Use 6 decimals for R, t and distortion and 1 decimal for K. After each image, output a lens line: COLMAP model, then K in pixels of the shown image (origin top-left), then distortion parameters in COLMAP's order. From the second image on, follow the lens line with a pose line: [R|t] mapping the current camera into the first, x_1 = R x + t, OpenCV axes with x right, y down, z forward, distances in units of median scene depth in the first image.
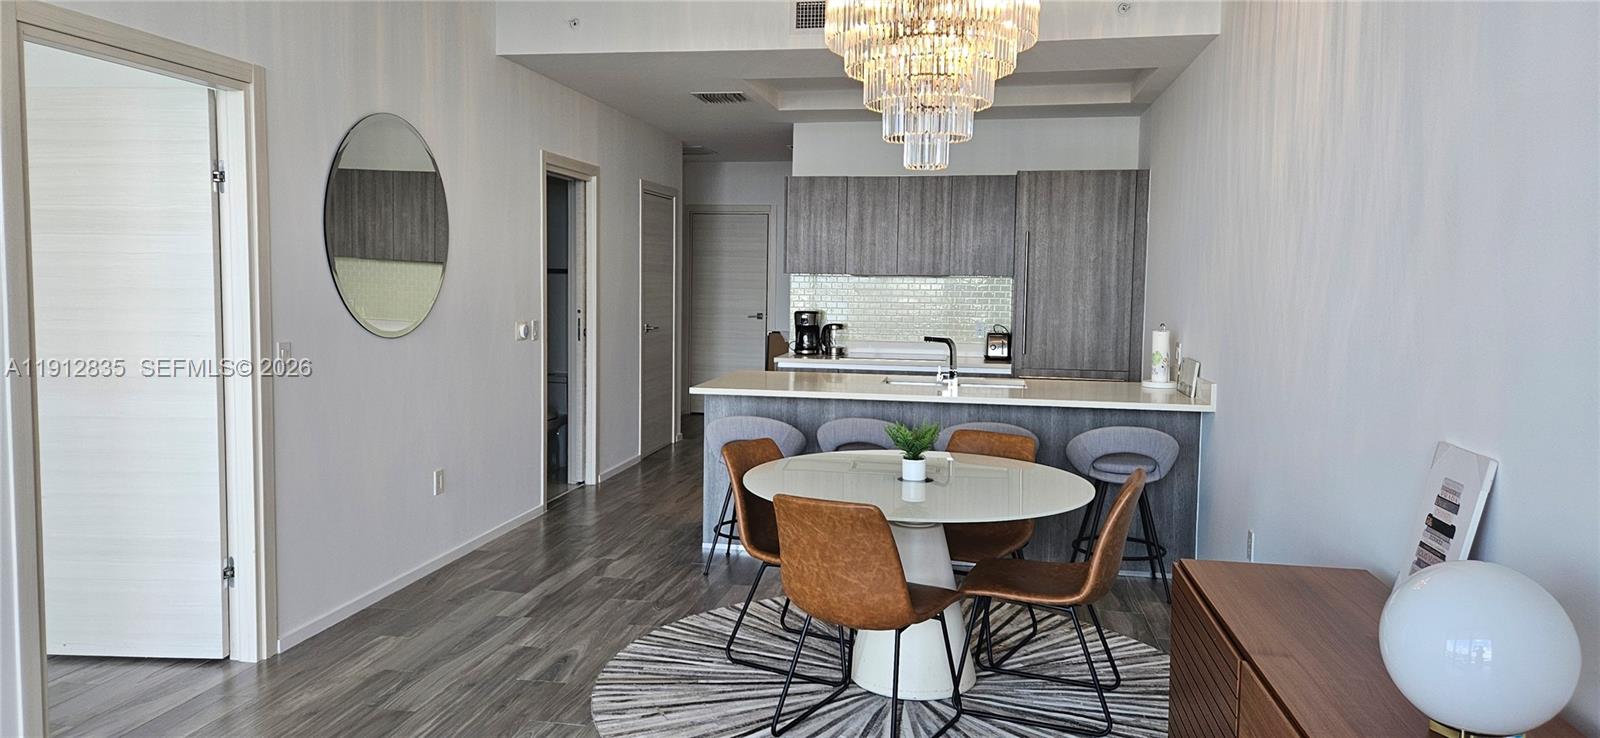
lens RADIAL K [[1058.8, 0, 791.6], [0, 1058.8, 354.8], [0, 0, 1]] dist [0.074264, -0.057904]
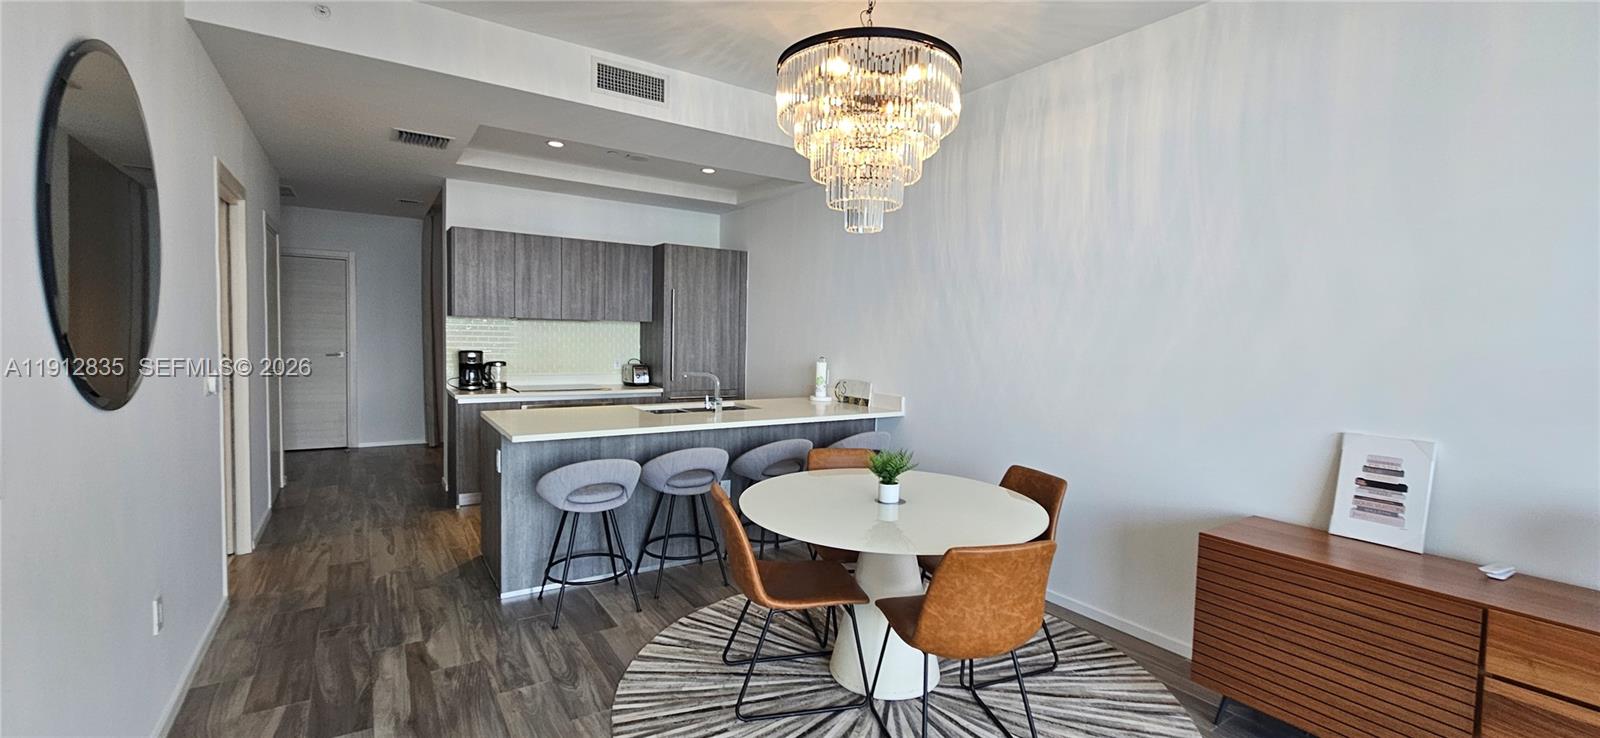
lens RADIAL K [[650.7, 0, 809.9], [0, 650.7, 365.0], [0, 0, 1]] dist [-0.000084, -0.000381]
pose [[0.713053, -0.030979, 0.700425, -0.257131], [0.035882, 0.999327, 0.007669, -0.022473], [-0.700191, 0.019664, 0.713685, 0.328705]]
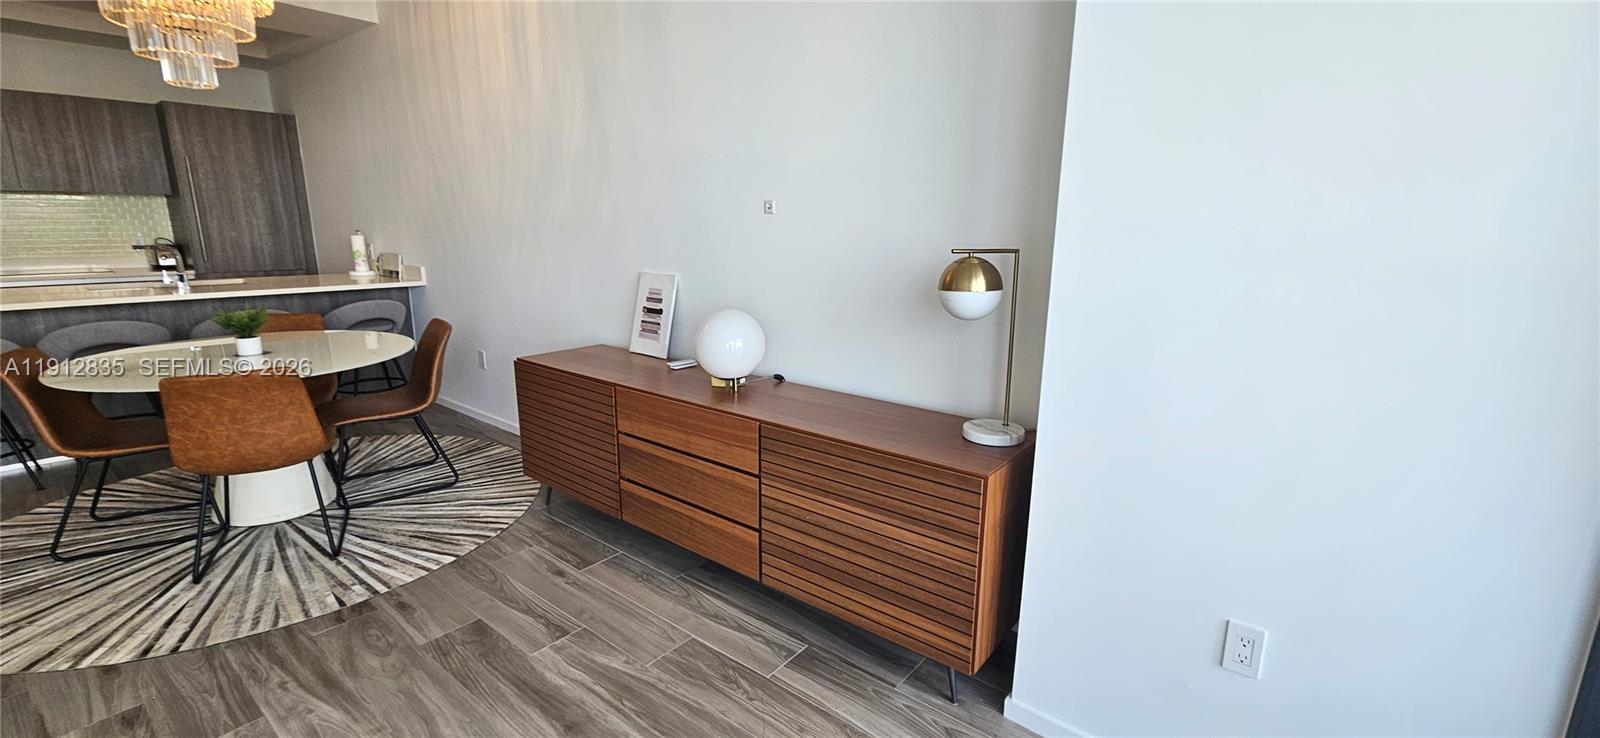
lens RADIAL K [[650.7, 0, 809.9], [0, 650.7, 365.0], [0, 0, 1]] dist [-0.000084, -0.000381]
pose [[0.463621, -0.195889, 0.864108, -0.140804], [0.055683, 0.979768, 0.192233, 0.012559], [-0.884282, -0.041007, 0.465149, 0.045611]]
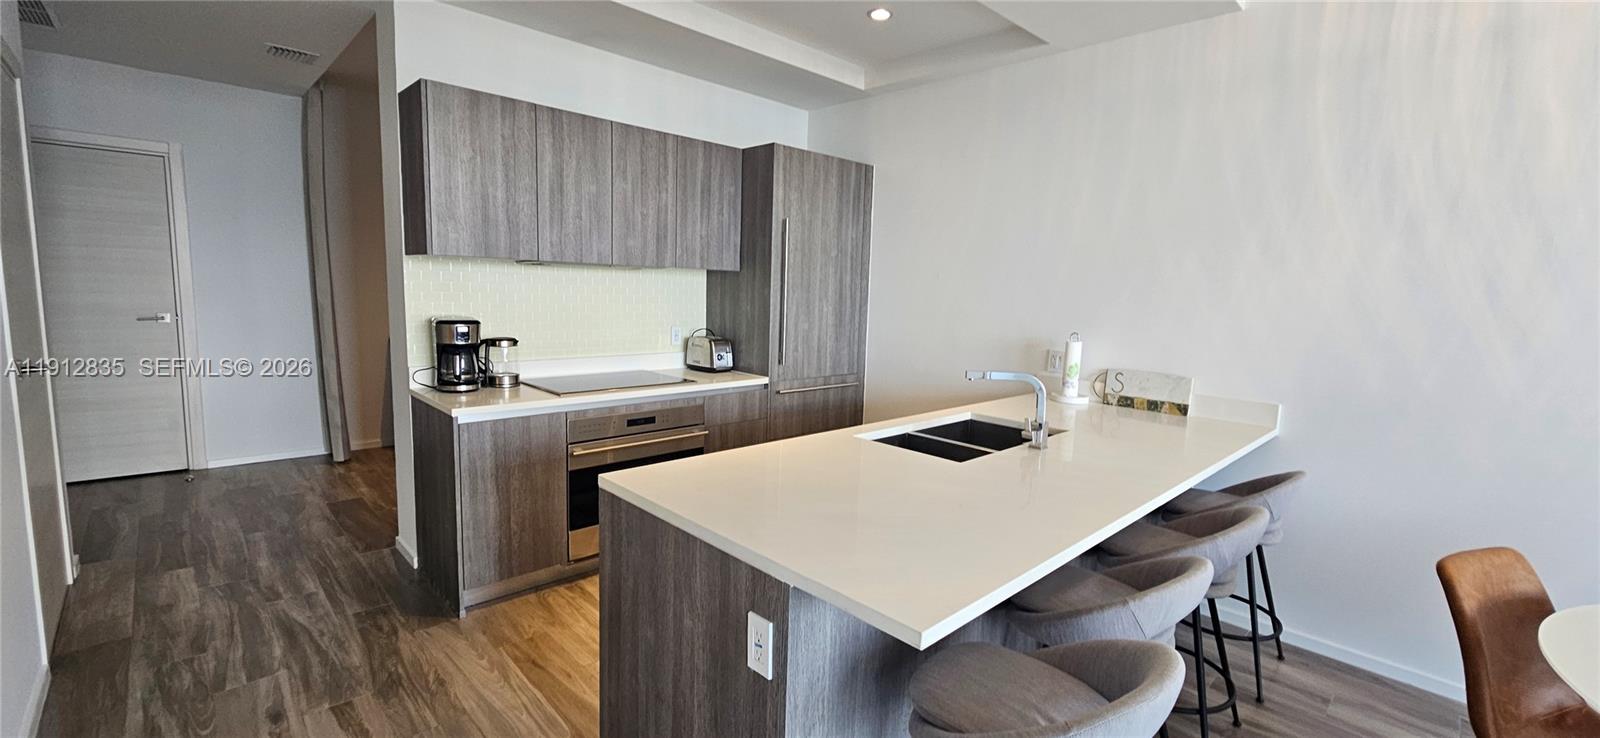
lens RADIAL K [[650.7, 0, 809.9], [0, 650.7, 365.0], [0, 0, 1]] dist [-0.000084, -0.000381]
pose [[0.576056, -0.091836, 0.812235, -0.214128], [0.030767, 0.995401, 0.090725, -0.052331], [-0.816831, -0.027273, 0.576232, 0.760522]]
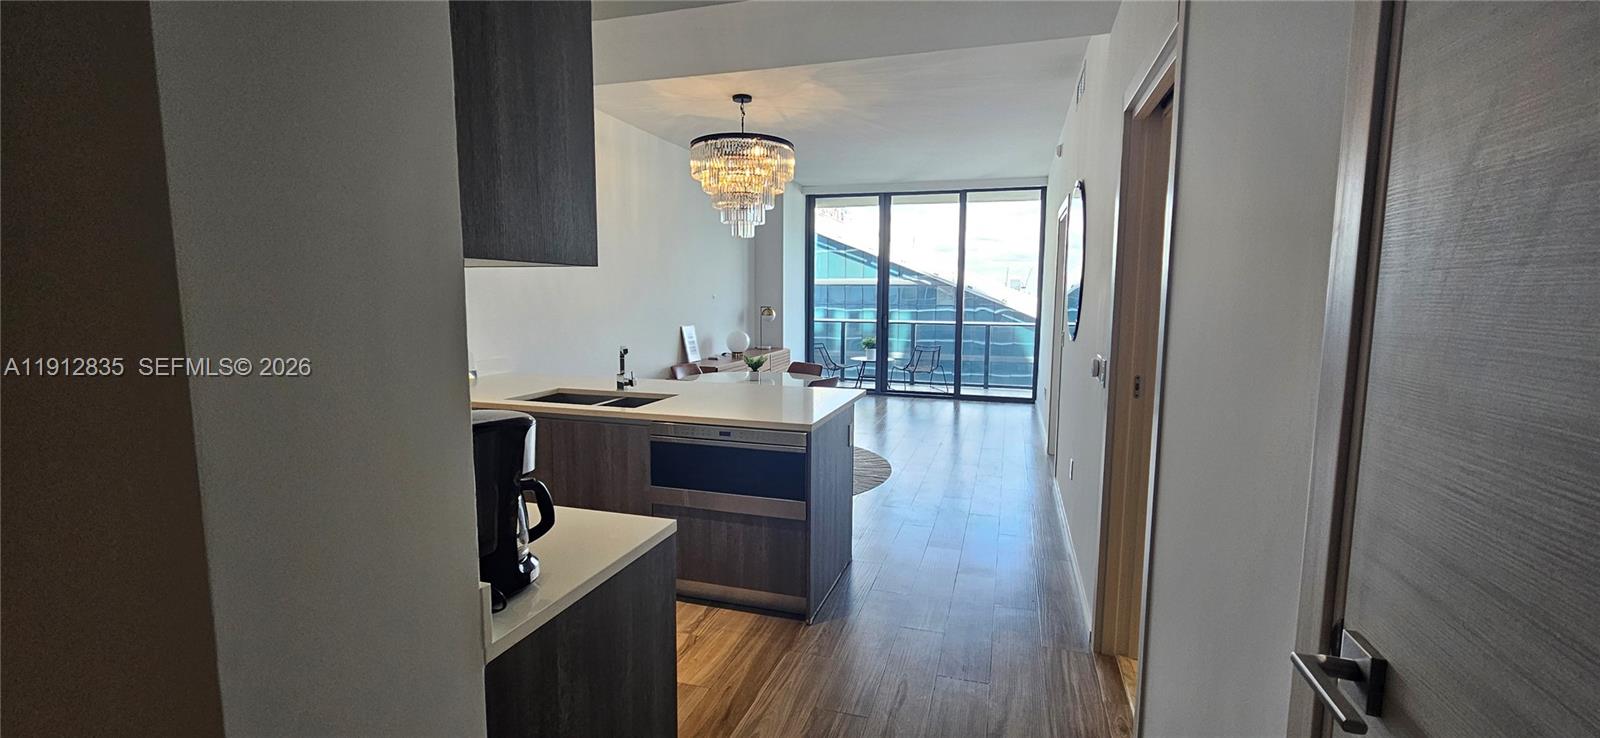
lens RADIAL K [[650.7, 0, 809.9], [0, 650.7, 365.0], [0, 0, 1]] dist [-0.000084, -0.000381]
pose [[-0.991970, -0.031816, 0.122404, -0.100888], [-0.009385, 0.983688, 0.179636, -0.099475], [-0.126123, 0.177044, -0.976088, 1.386445]]
